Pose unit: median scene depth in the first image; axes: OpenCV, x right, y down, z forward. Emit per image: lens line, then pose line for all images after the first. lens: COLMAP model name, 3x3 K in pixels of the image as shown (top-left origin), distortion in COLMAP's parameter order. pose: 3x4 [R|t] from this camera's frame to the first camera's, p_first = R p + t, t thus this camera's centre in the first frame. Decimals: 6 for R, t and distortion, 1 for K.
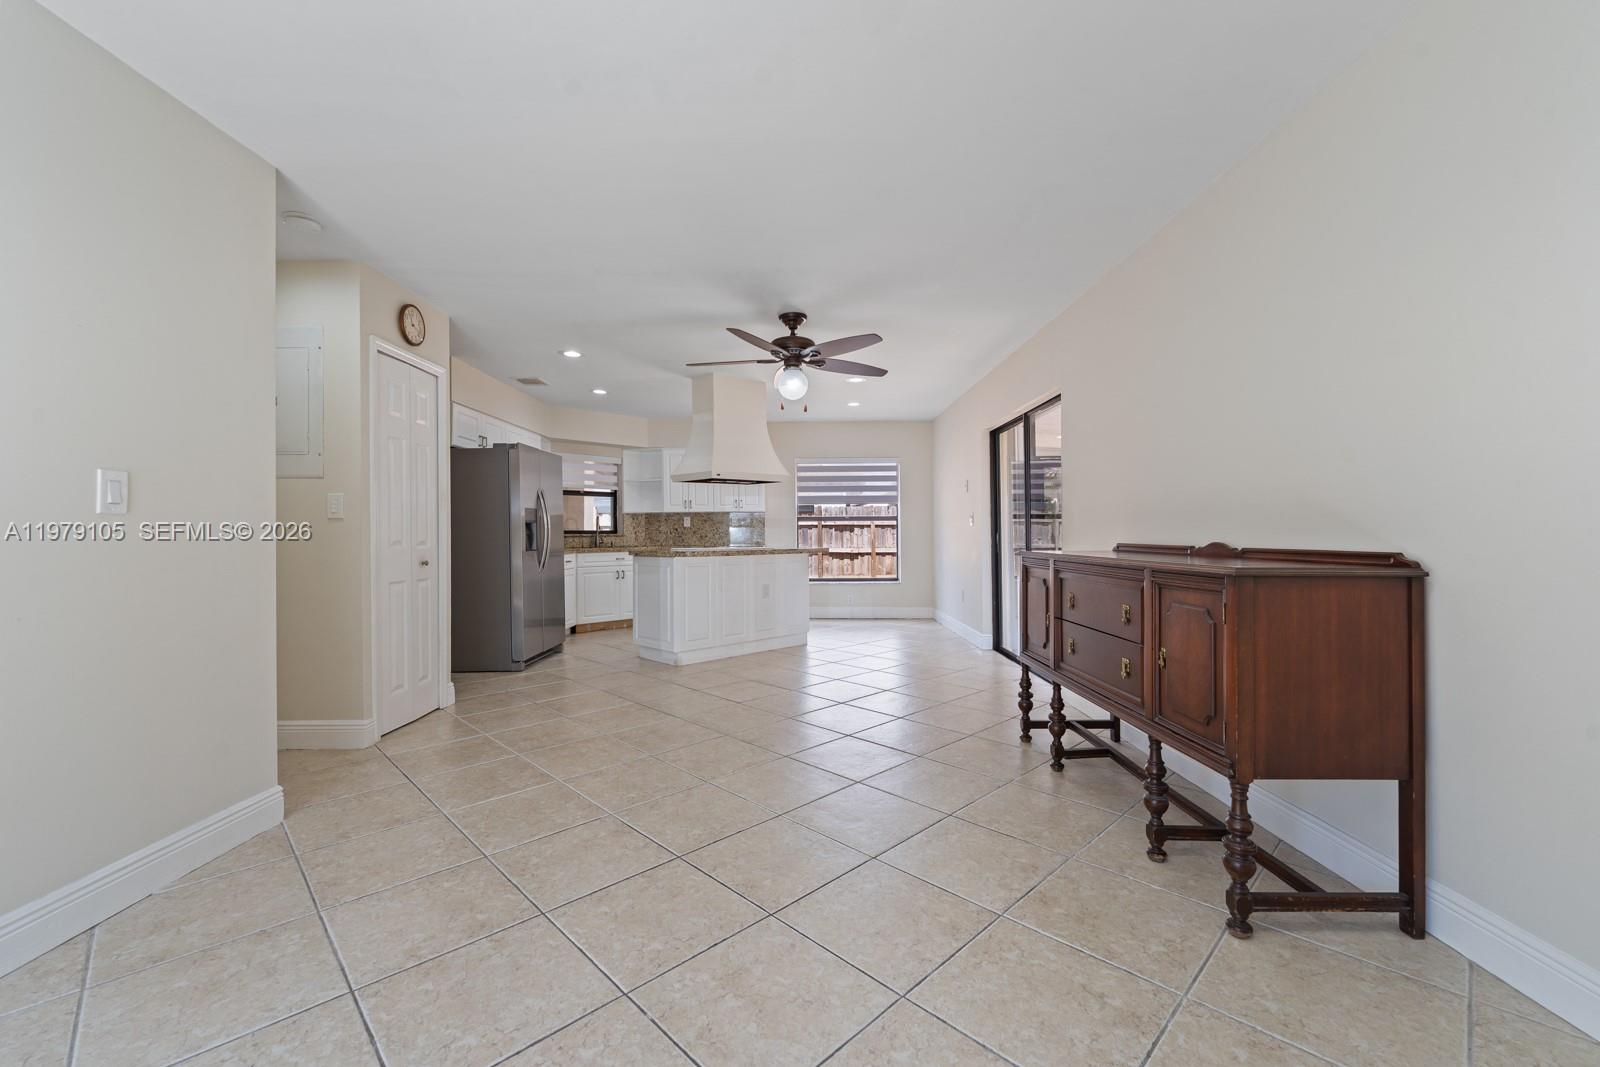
lens RADIAL K [[648.6, 0, 794.5], [0, 648.6, 536.7], [0, 0, 1]] dist [-0.002298, -0.000239]
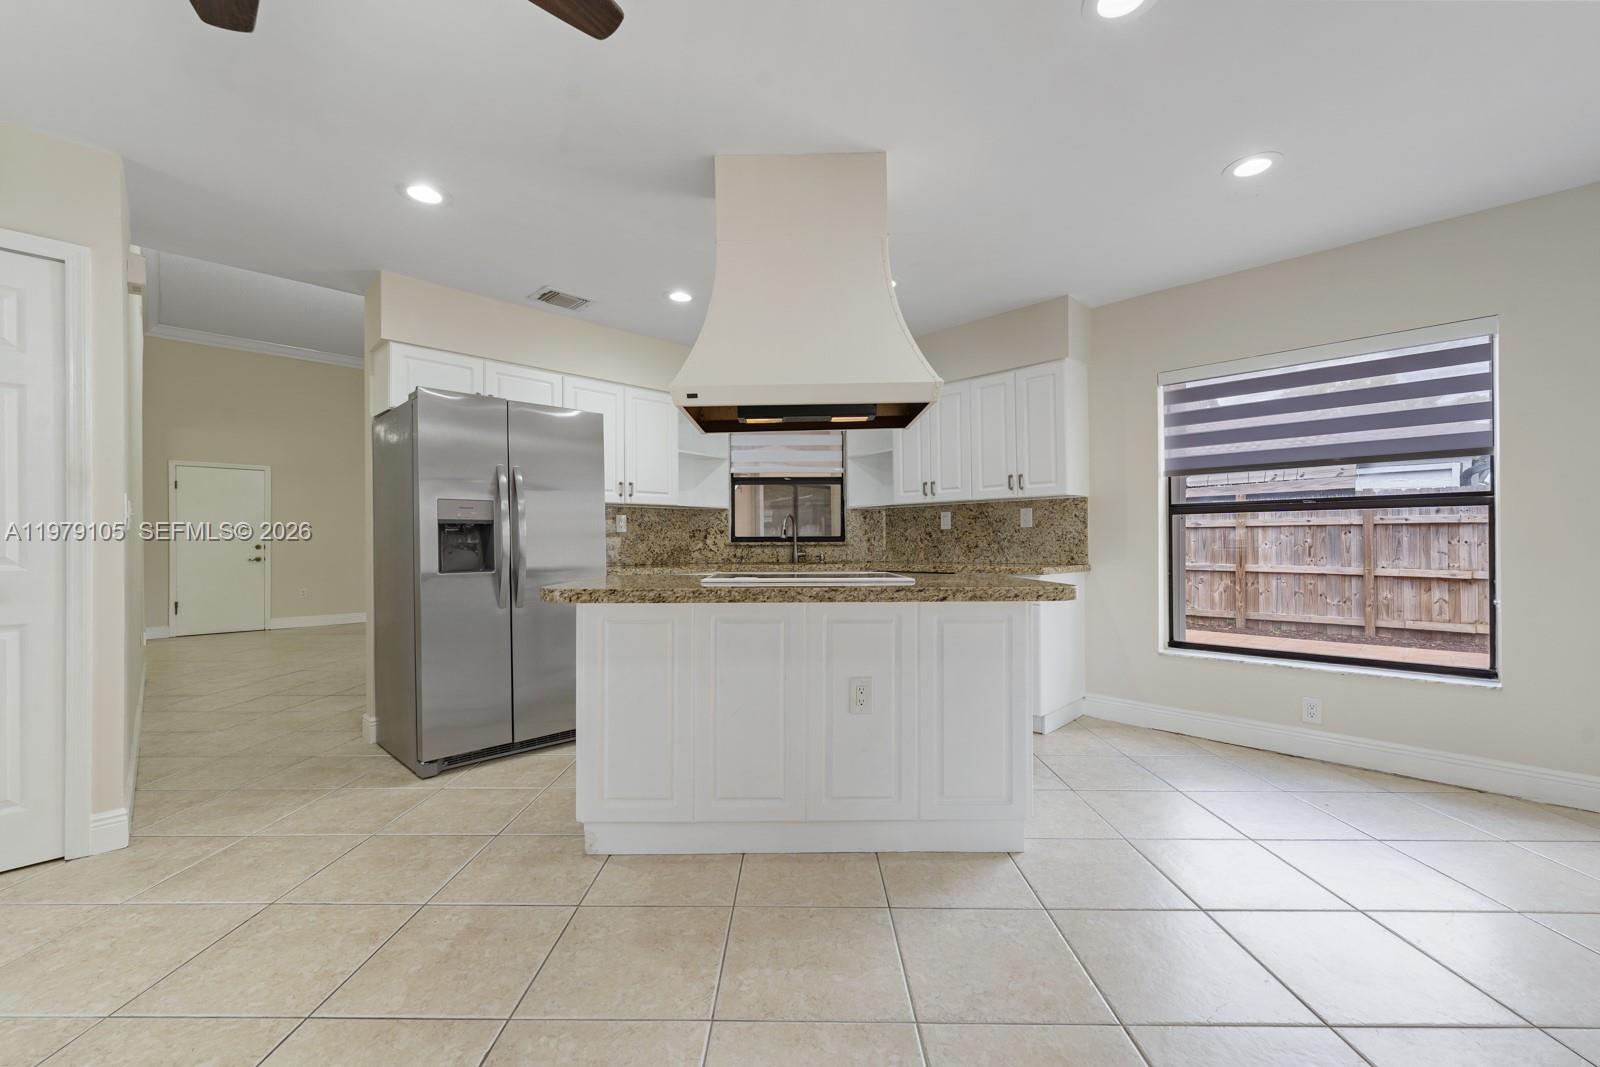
lens RADIAL K [[648.6, 0, 794.5], [0, 648.6, 536.7], [0, 0, 1]] dist [-0.002298, -0.000239]
pose [[0.712941, -0.004944, -0.701207, 0.140885], [-0.001785, 0.999959, -0.008865, -0.003726], [0.701222, 0.007572, 0.712903, 0.519793]]
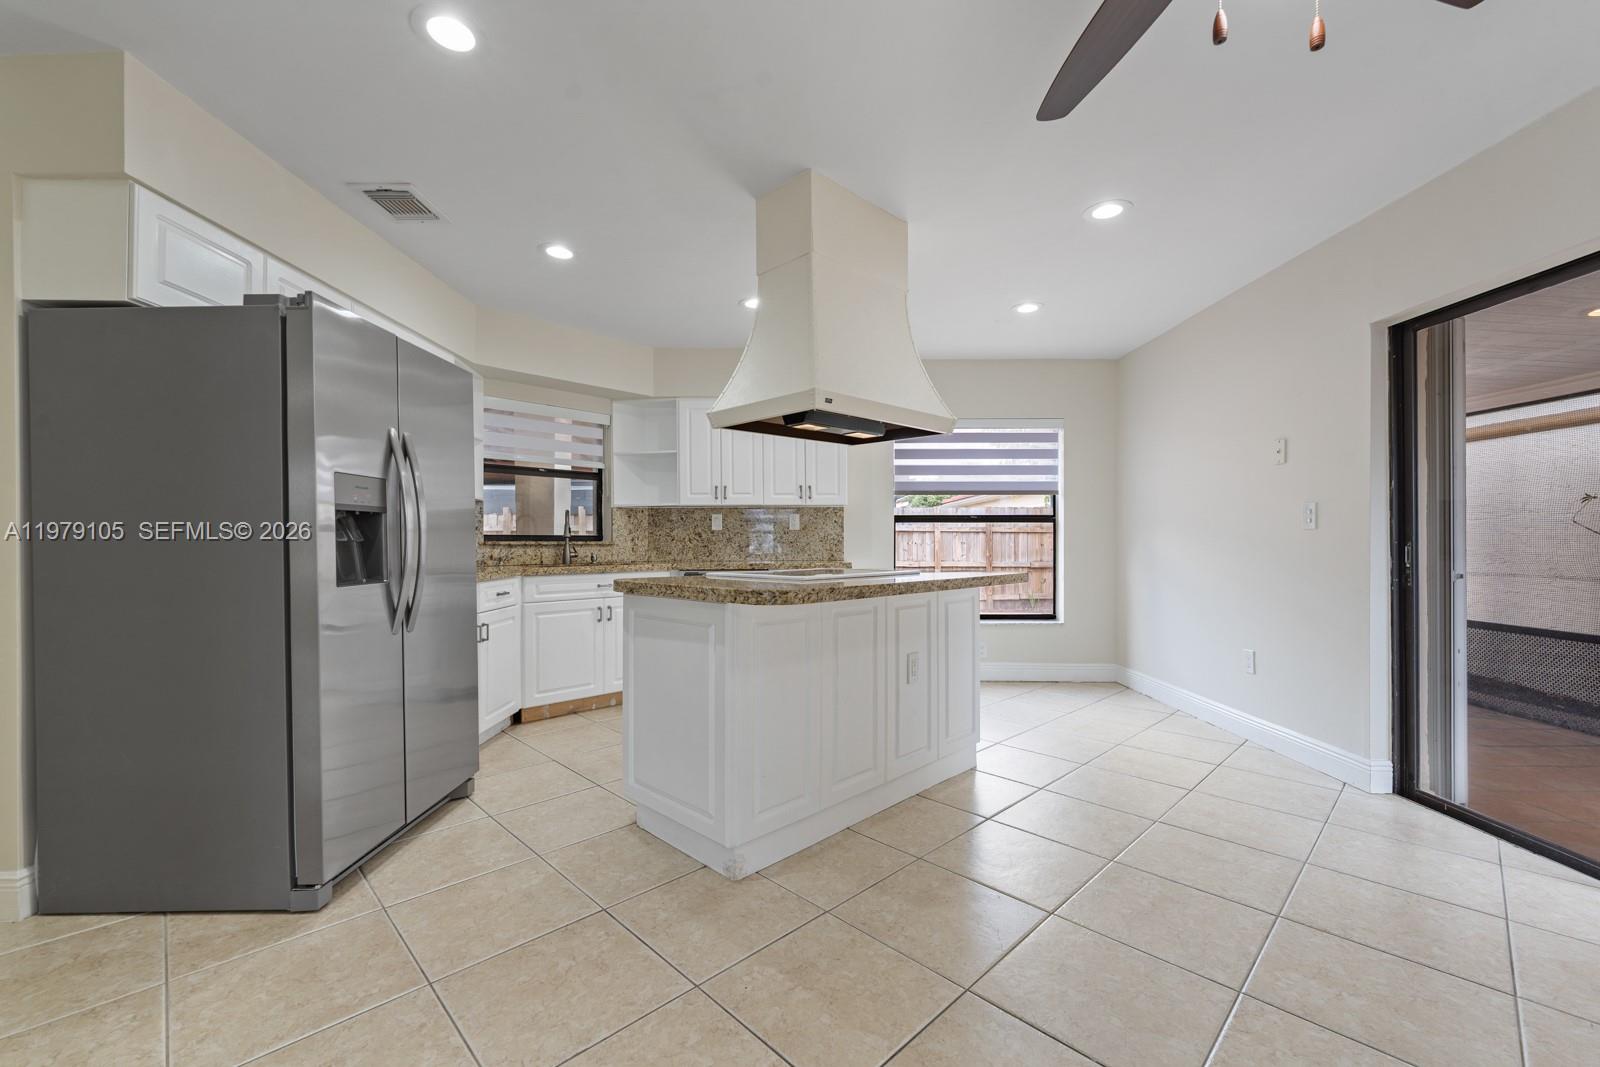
lens RADIAL K [[648.6, 0, 794.5], [0, 648.6, 536.7], [0, 0, 1]] dist [-0.002298, -0.000239]
pose [[0.999990, 0.004167, 0.001450, -0.096004], [-0.004149, 0.999920, -0.011942, -0.002297], [-0.001499, 0.011936, 0.999928, 0.399819]]
